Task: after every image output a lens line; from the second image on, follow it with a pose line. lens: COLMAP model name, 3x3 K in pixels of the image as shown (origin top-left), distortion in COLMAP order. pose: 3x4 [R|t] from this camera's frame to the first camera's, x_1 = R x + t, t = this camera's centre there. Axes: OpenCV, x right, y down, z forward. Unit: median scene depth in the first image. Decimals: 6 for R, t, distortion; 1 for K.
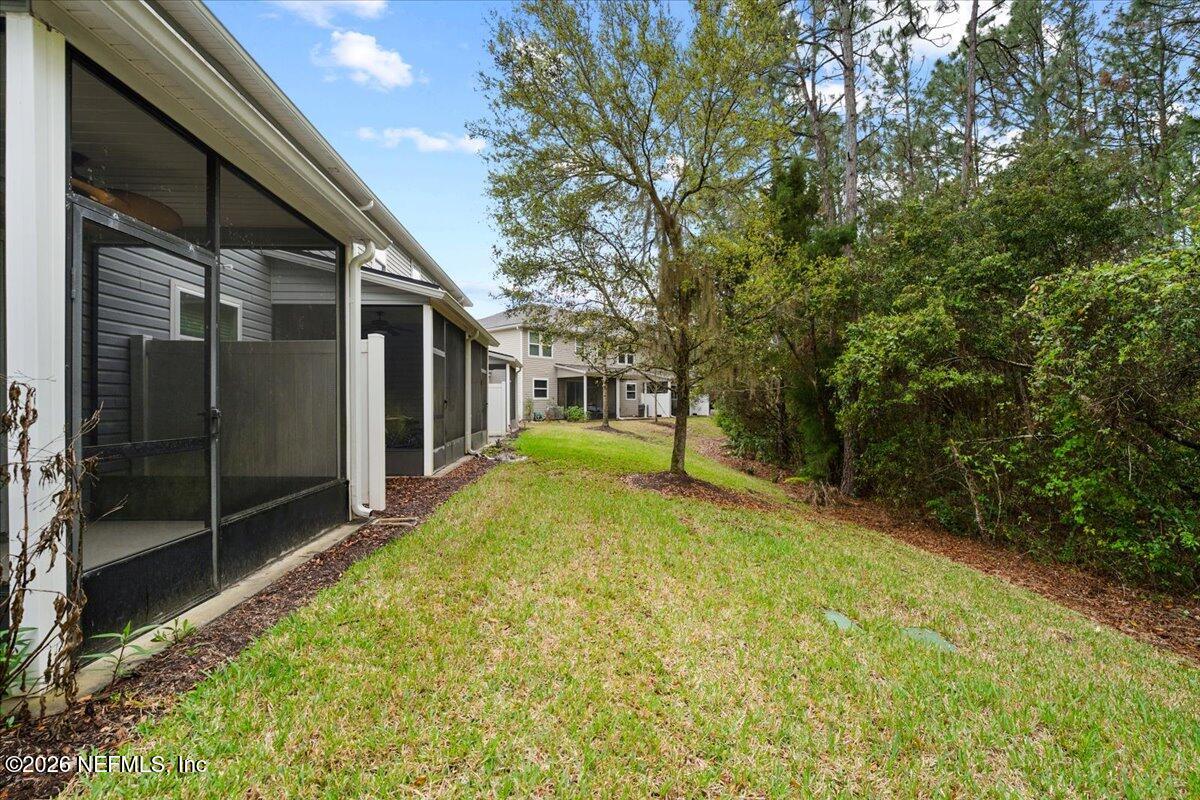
lens RADIAL K [[525.6, 0, 600.0], [0, 525.6, 400.0], [0, 0, 1]] dist [0.001331, -0.000066]
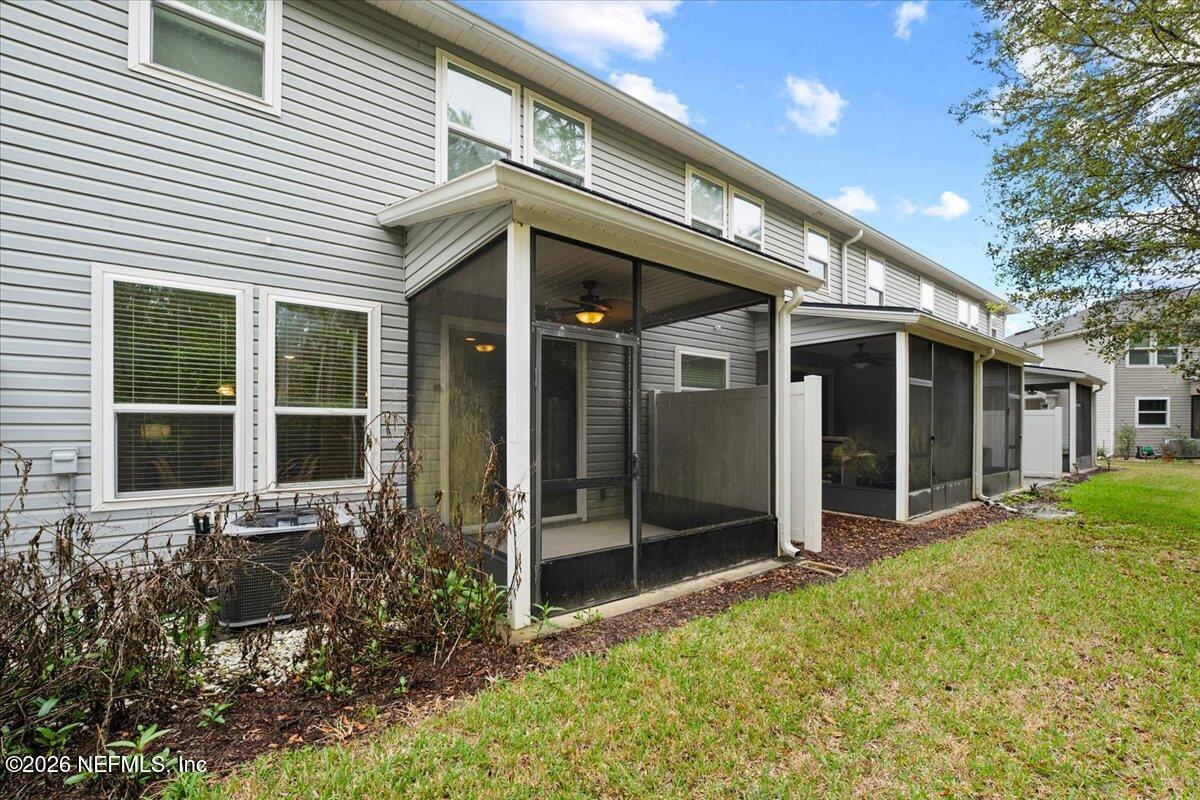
lens RADIAL K [[498.2, 0, 586.1], [0, 498.2, 425.0], [0, 0, 1]] dist [-0.010954, 0.000028]
pose [[0.542704, 0.002051, -0.839922, 0.141344], [0.000157, 0.999997, 0.002543, -0.033776], [0.839924, -0.001512, 0.542702, 0.127229]]
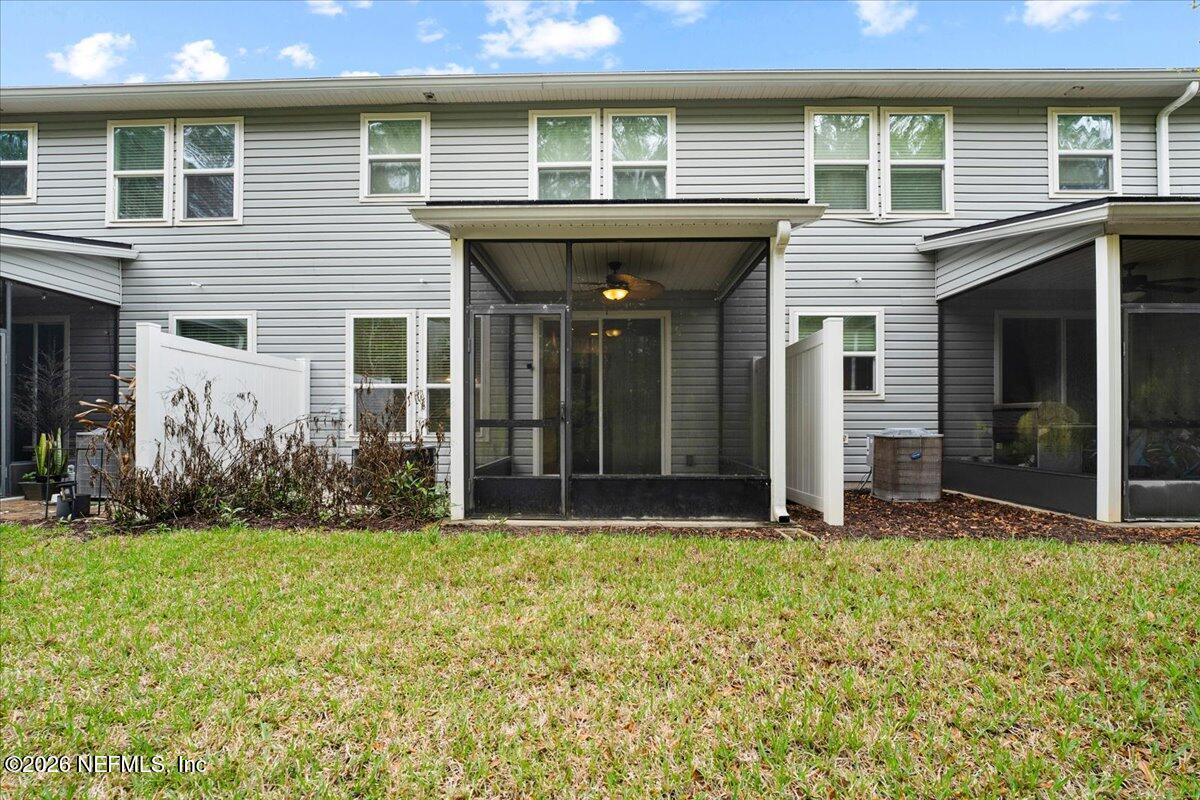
lens RADIAL K [[491.4, 0, 603.9], [0, 491.4, 423.7], [0, 0, 1]] dist [-0.015371, -0.000100]
pose [[-0.093512, -0.000451, -0.995618, 0.416501], [0.005483, 0.999985, -0.000968, 0.047484], [0.995603, -0.005549, -0.093508, 0.723681]]
